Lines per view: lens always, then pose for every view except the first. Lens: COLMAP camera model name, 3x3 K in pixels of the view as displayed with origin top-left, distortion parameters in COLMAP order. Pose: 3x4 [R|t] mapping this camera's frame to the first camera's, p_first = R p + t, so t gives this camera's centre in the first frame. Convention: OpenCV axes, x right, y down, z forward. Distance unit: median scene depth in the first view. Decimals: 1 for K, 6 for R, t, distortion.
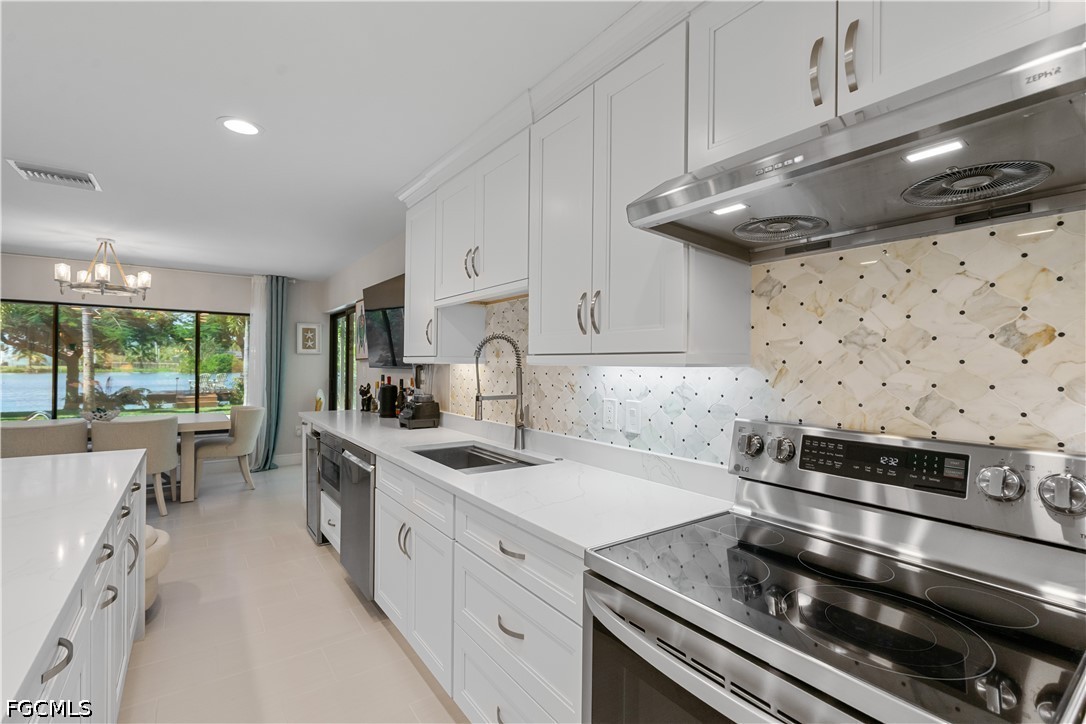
lens RADIAL K [[496.6, 0, 542.2], [0, 496.6, 366.1], [0, 0, 1]] dist [-0.005381, 0.003439]
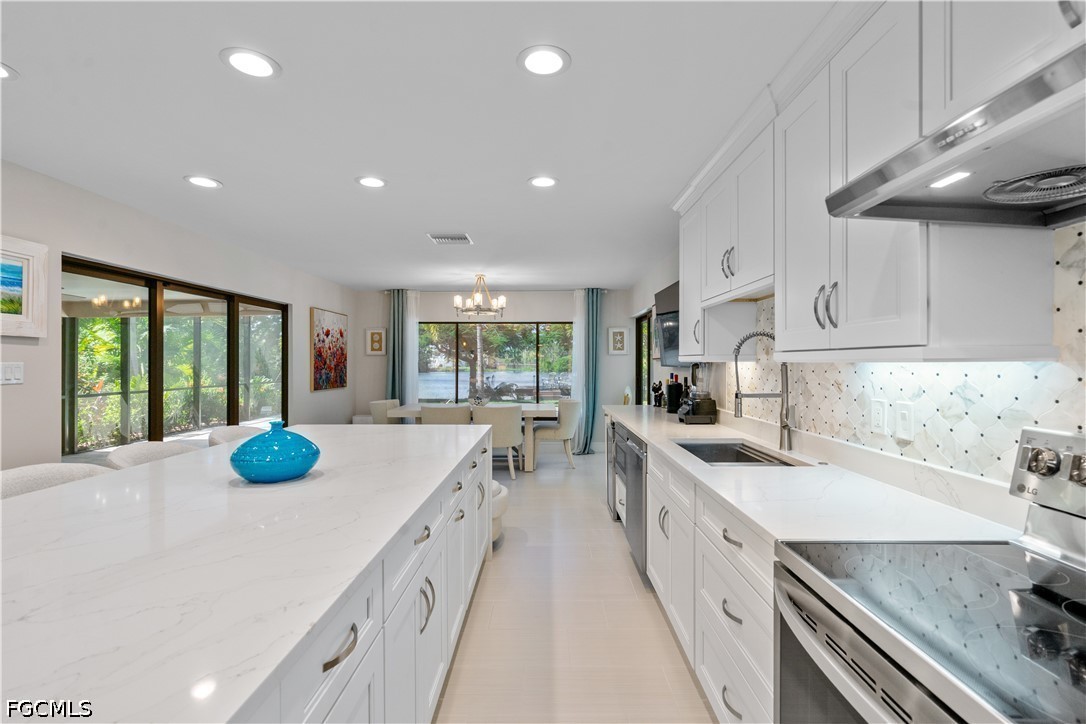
lens RADIAL K [[496.6, 0, 544.2], [0, 496.6, 362.5], [0, 0, 1]] dist [-0.005381, 0.003439]
pose [[0.813110, -0.009520, -0.582032, 0.103494], [0.005870, 0.999950, -0.008154, 0.002354], [0.582081, 0.003213, 0.813125, -0.040223]]
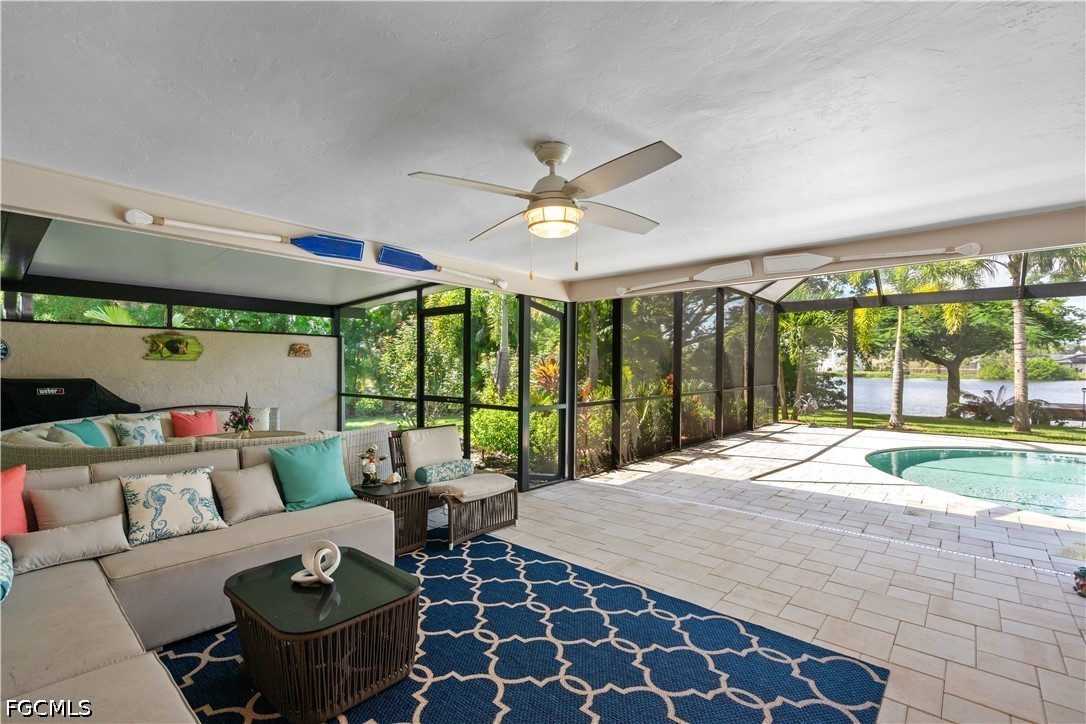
lens RADIAL K [[496.6, 0, 544.0], [0, 496.6, 369.0], [0, 0, 1]] dist [-0.005381, 0.003439]
pose [[0.232990, 0.001828, -0.972477, -1.346915], [-0.007168, 0.999974, 0.000162, -0.001673], [0.972453, 0.006933, 0.232998, 0.048776]]
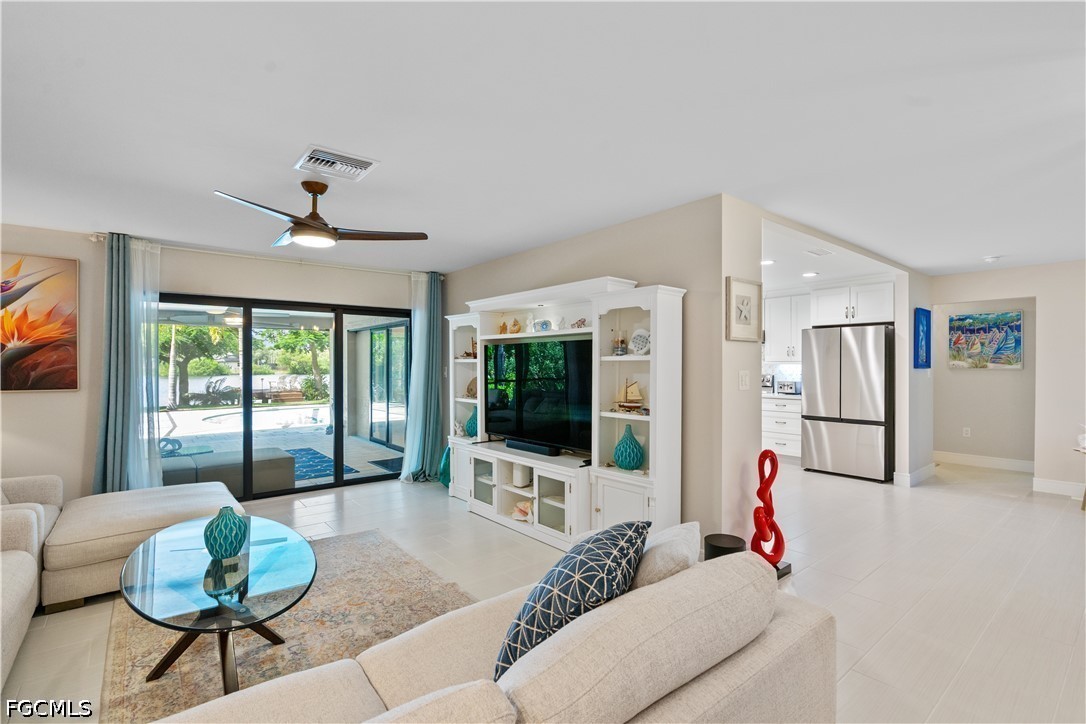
lens RADIAL K [[496.6, 0, 546.3], [0, 496.6, 365.3], [0, 0, 1]] dist [-0.005381, 0.003439]
pose [[0.997672, -0.010840, 0.067332, -0.857257], [0.010953, 0.999939, -0.001303, -0.001276], [-0.067313, 0.002038, 0.997730, -1.893163]]
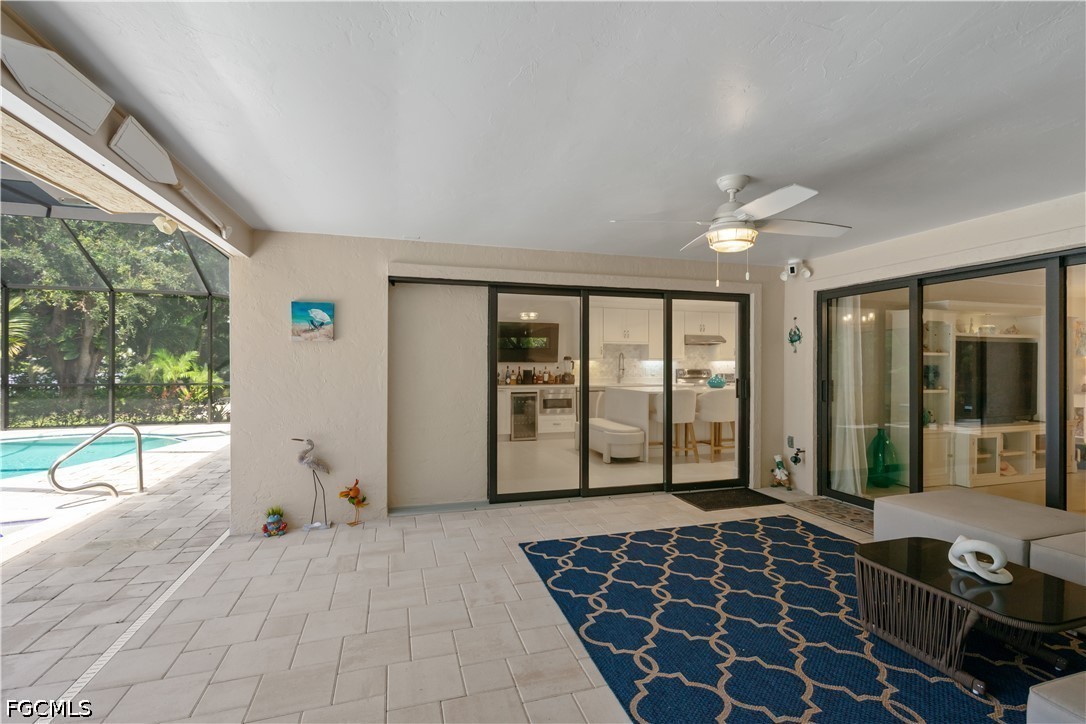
lens RADIAL K [[496.6, 0, 551.2], [0, 496.6, 370.6], [0, 0, 1]] dist [-0.005381, 0.003439]
pose [[0.312439, -0.018908, 0.949750, -2.862388], [0.003823, 0.999819, 0.018648, -0.000353], [-0.949930, -0.002195, 0.312455, 0.245558]]
